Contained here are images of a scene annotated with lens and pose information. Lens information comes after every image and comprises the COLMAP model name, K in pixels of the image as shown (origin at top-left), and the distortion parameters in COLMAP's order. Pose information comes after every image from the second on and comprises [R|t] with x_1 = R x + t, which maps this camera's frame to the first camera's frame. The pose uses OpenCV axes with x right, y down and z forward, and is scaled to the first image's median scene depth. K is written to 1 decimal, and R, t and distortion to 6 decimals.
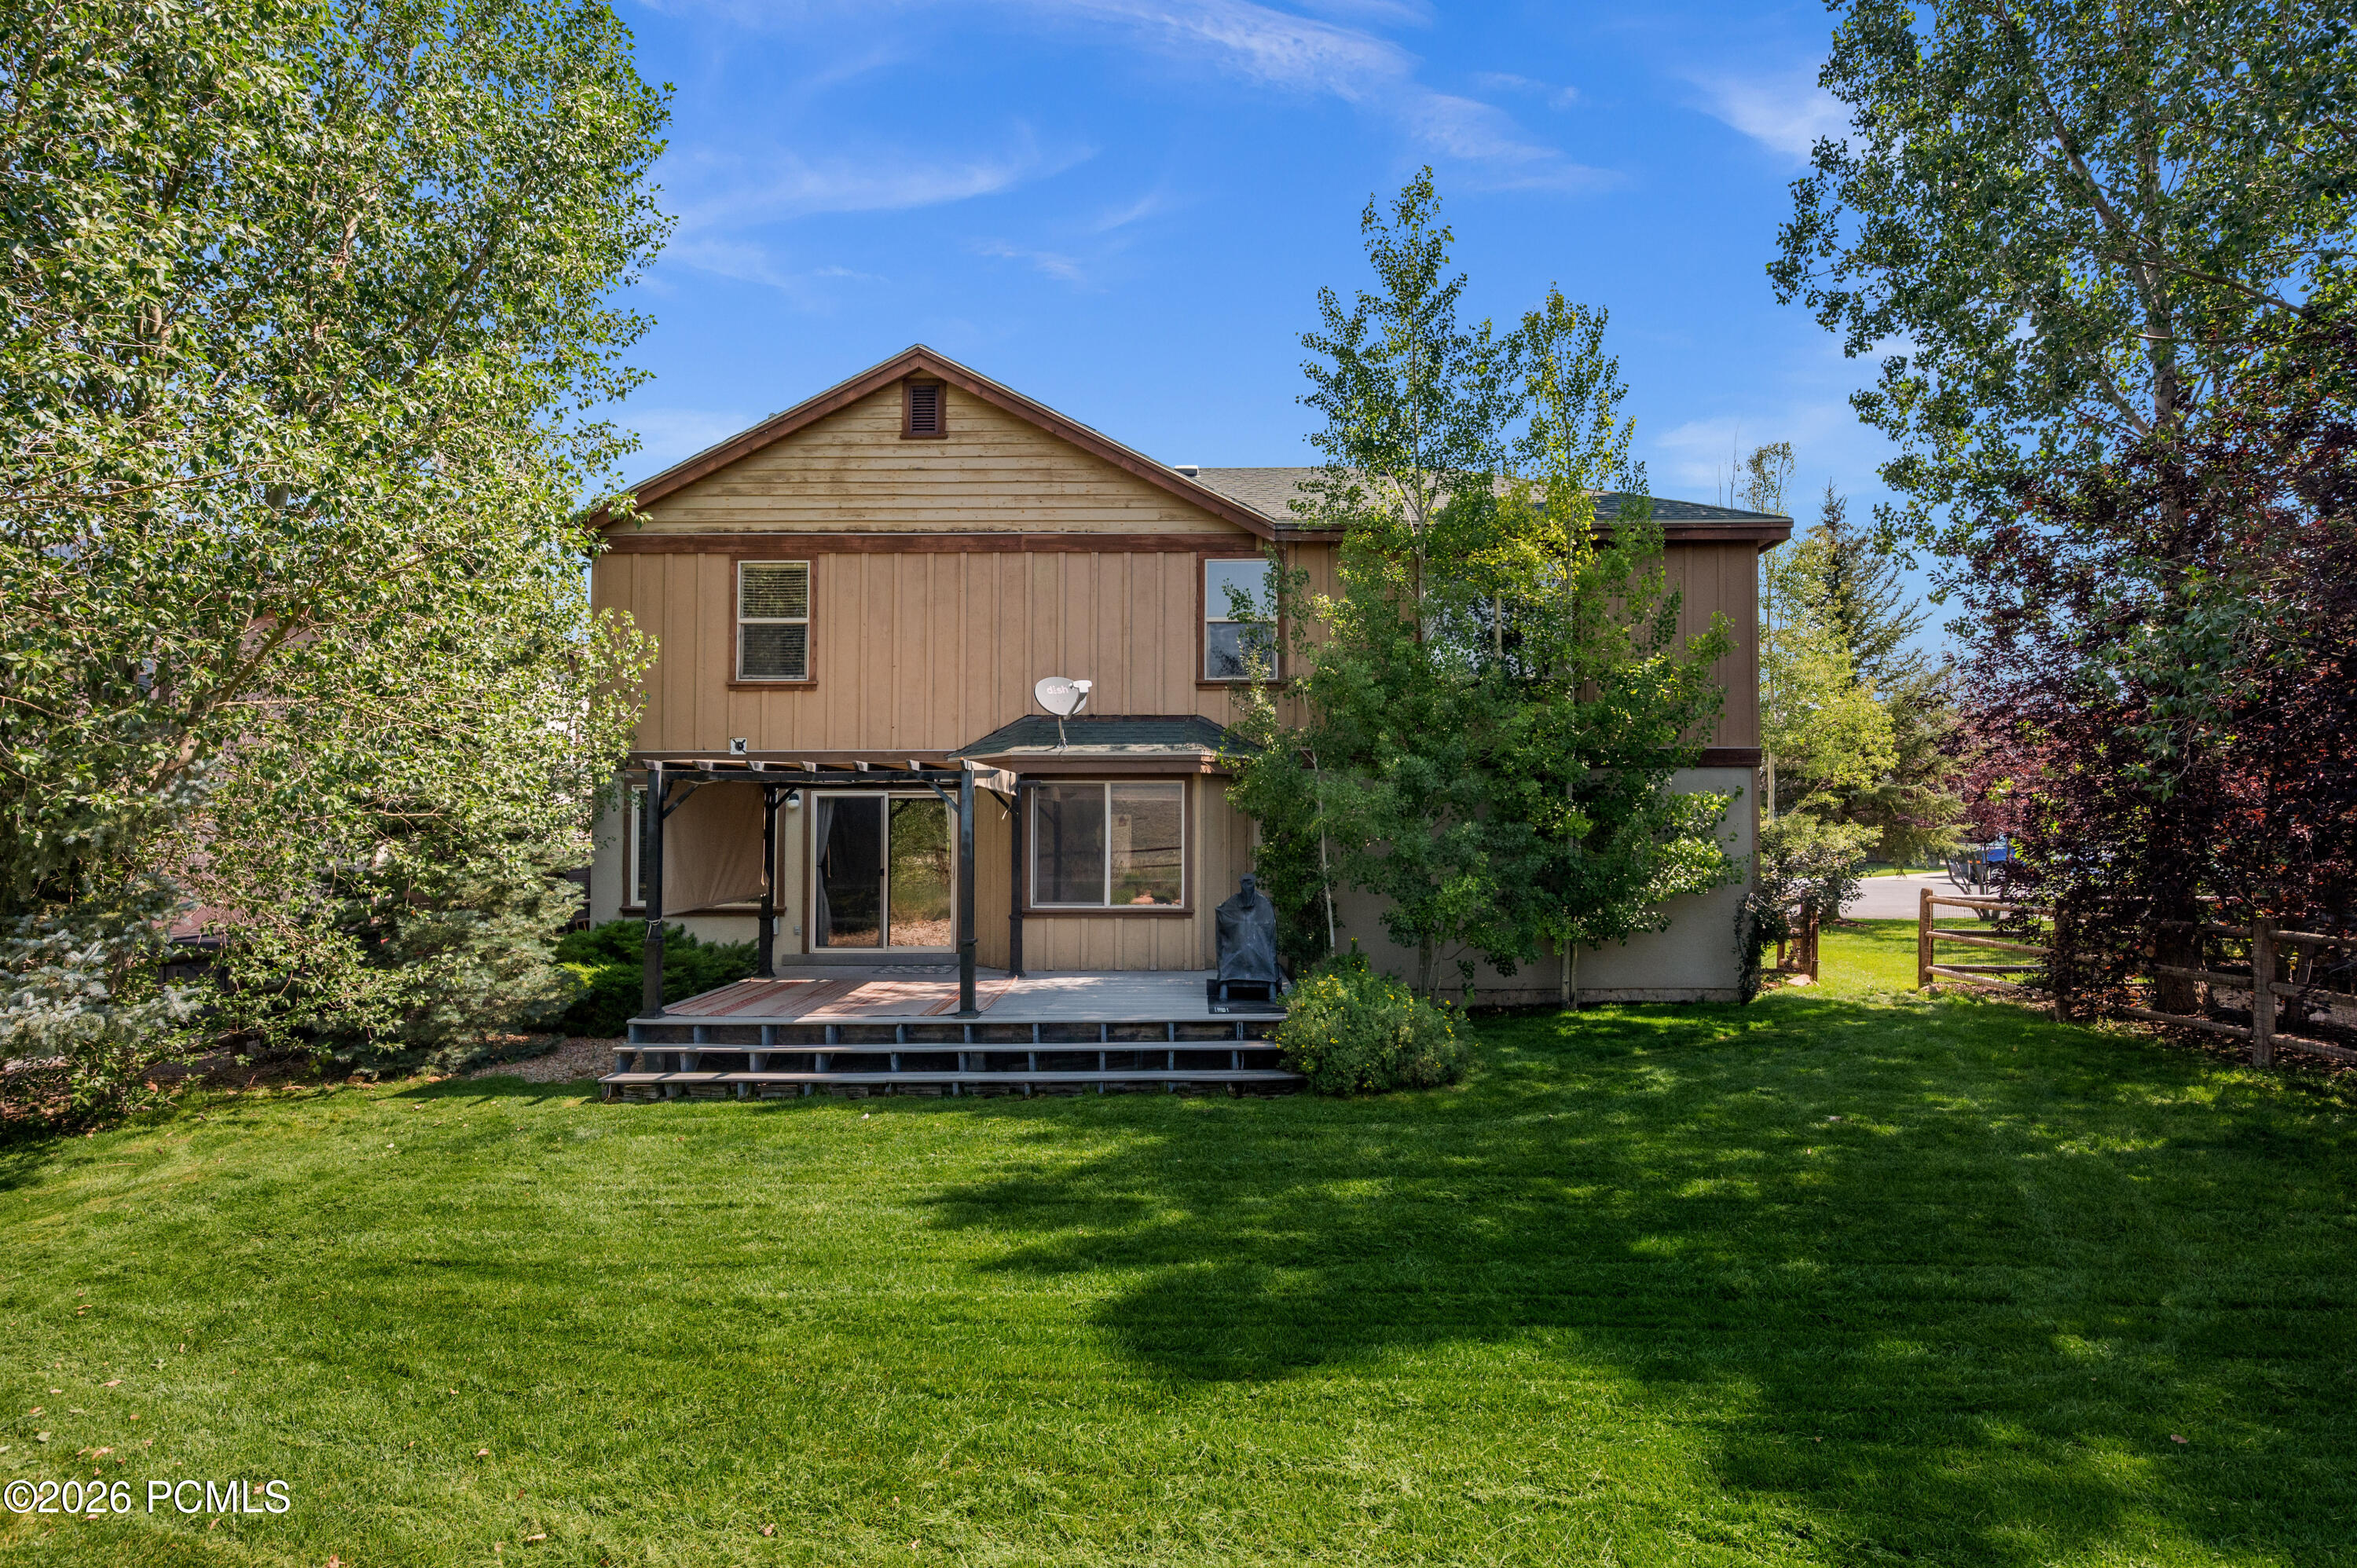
lens RADIAL K [[1189.6, 0, 1178.6], [0, 1189.6, 784.2], [0, 0, 1]] dist [0.001039, -0.000552]
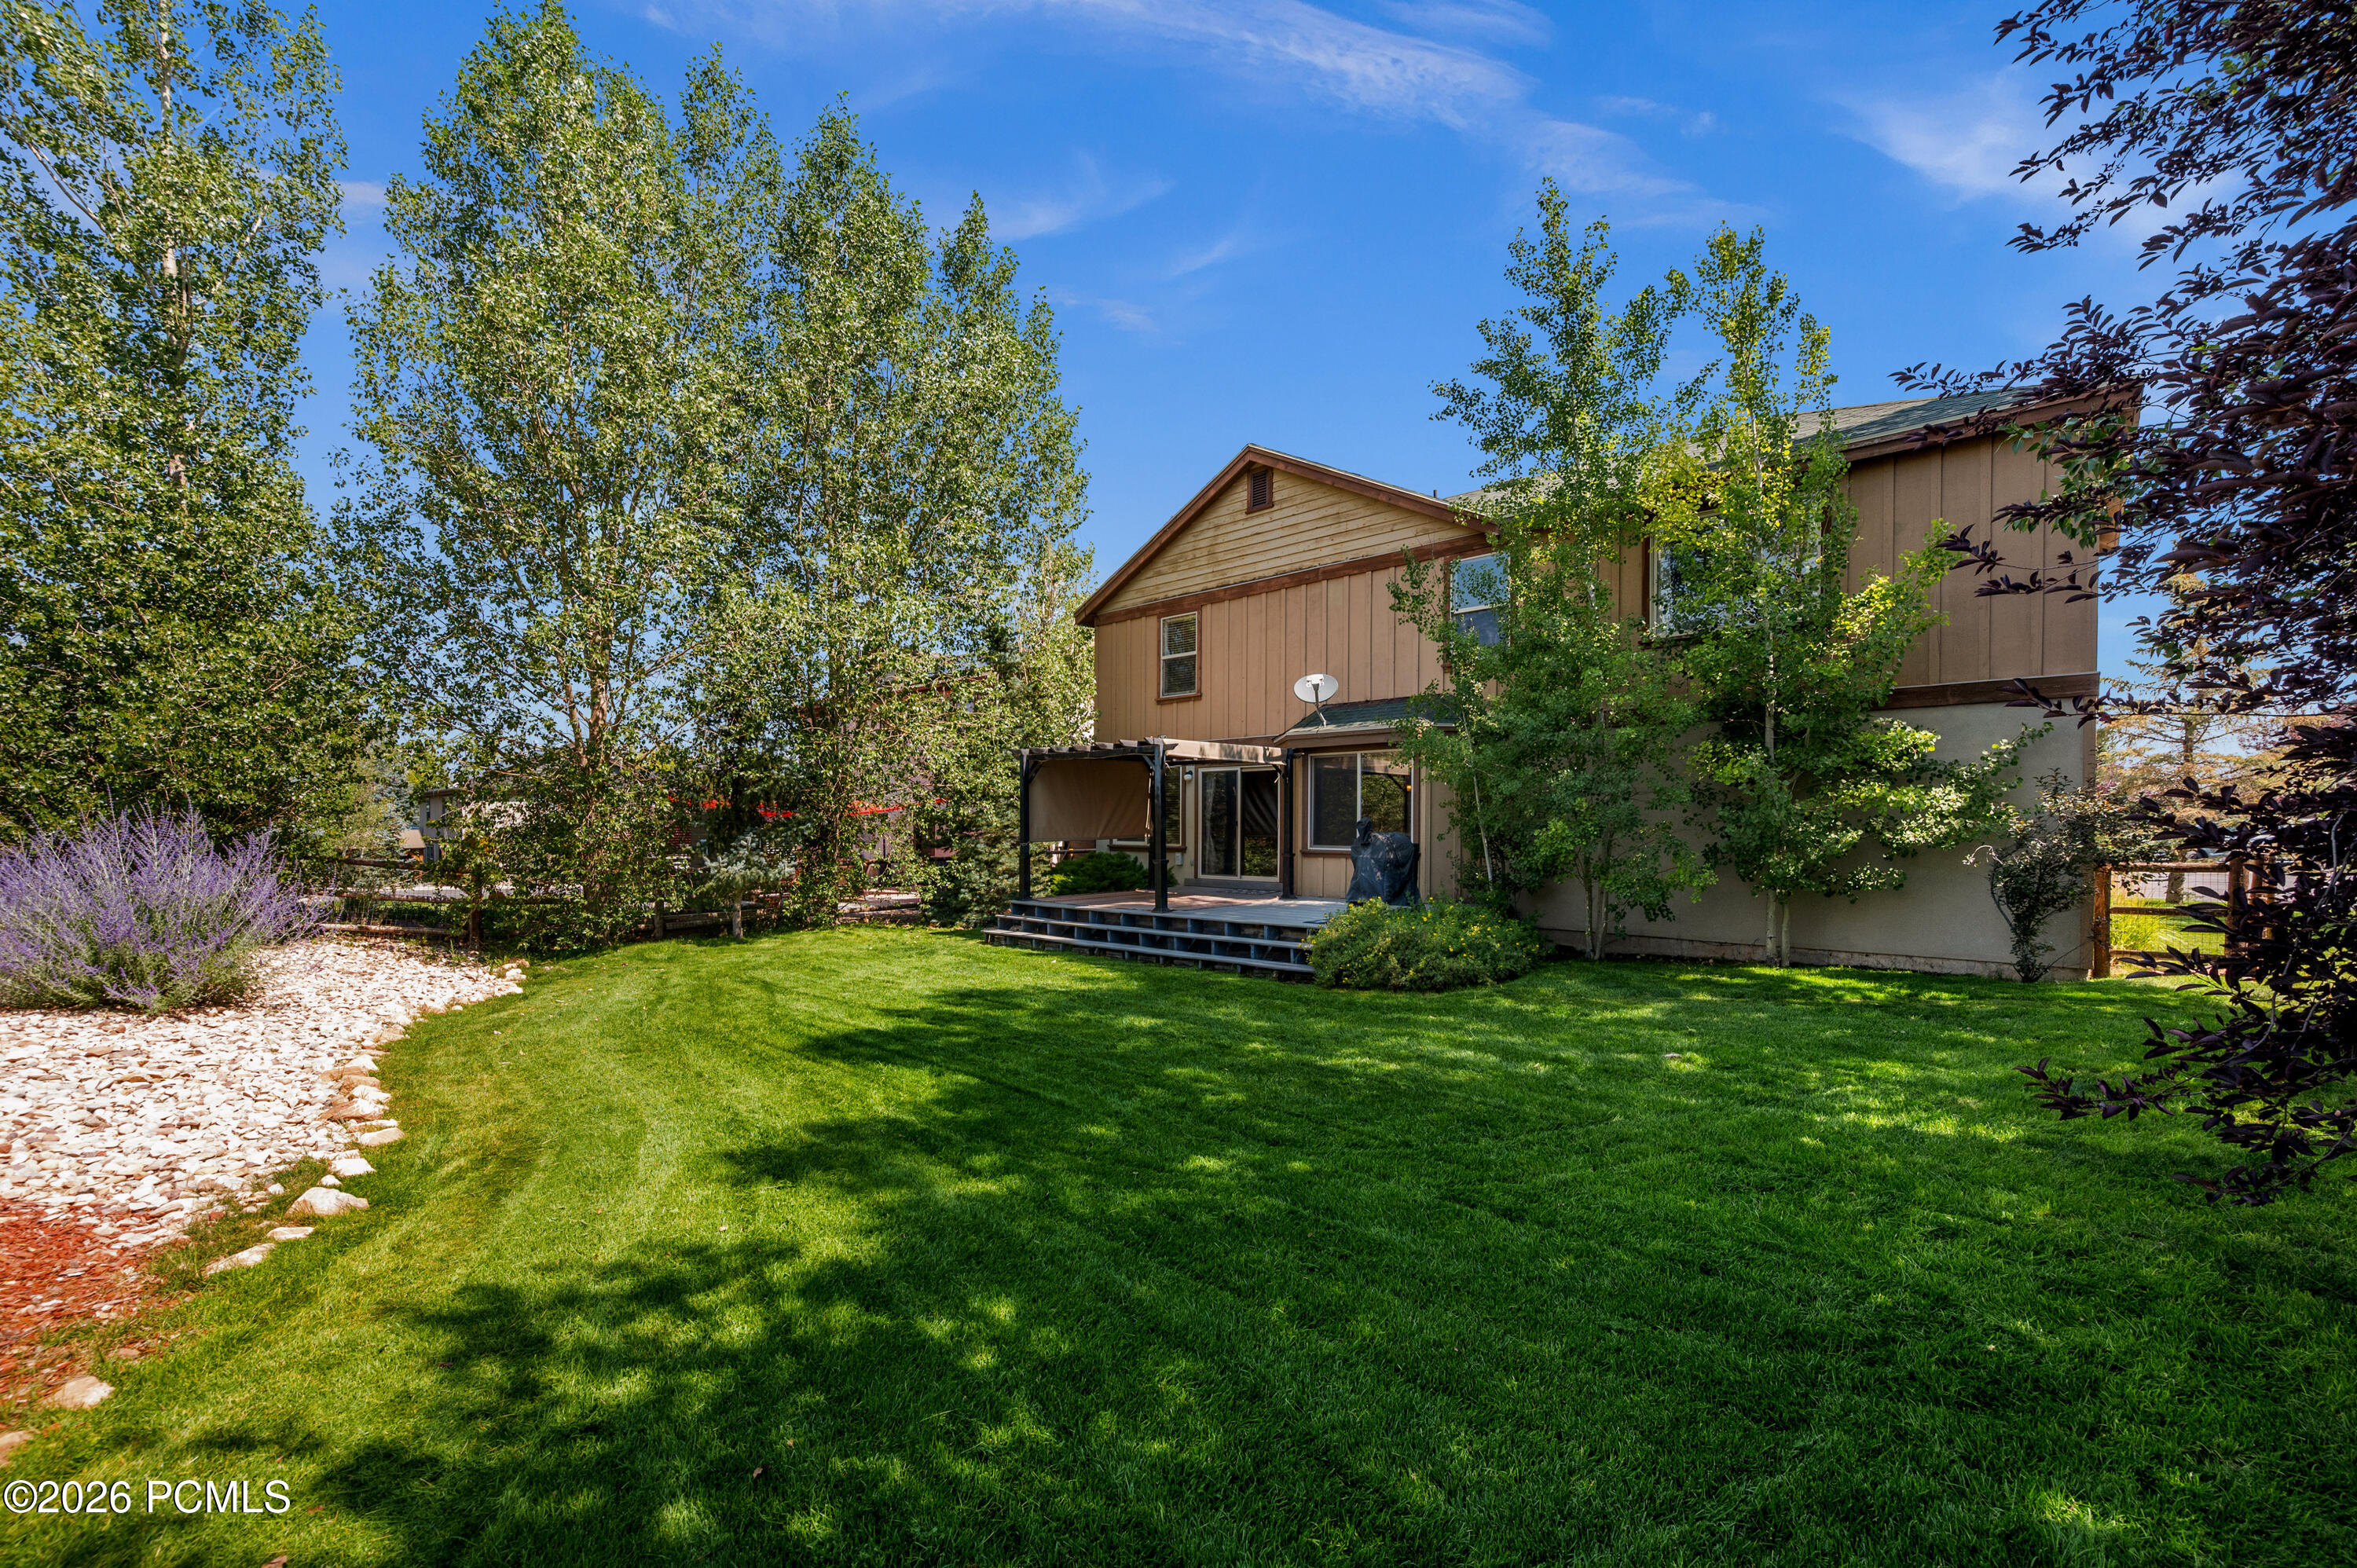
lens RADIAL K [[955.6, 0, 1200.4], [0, 955.6, 834.8], [0, 0, 1]] dist [0.000312, 0.000093]
pose [[0.758058, 0.006913, -0.652151, 0.474784], [0.040736, 0.997489, 0.057926, 0.020711], [0.650914, -0.070477, 0.755873, 0.083826]]
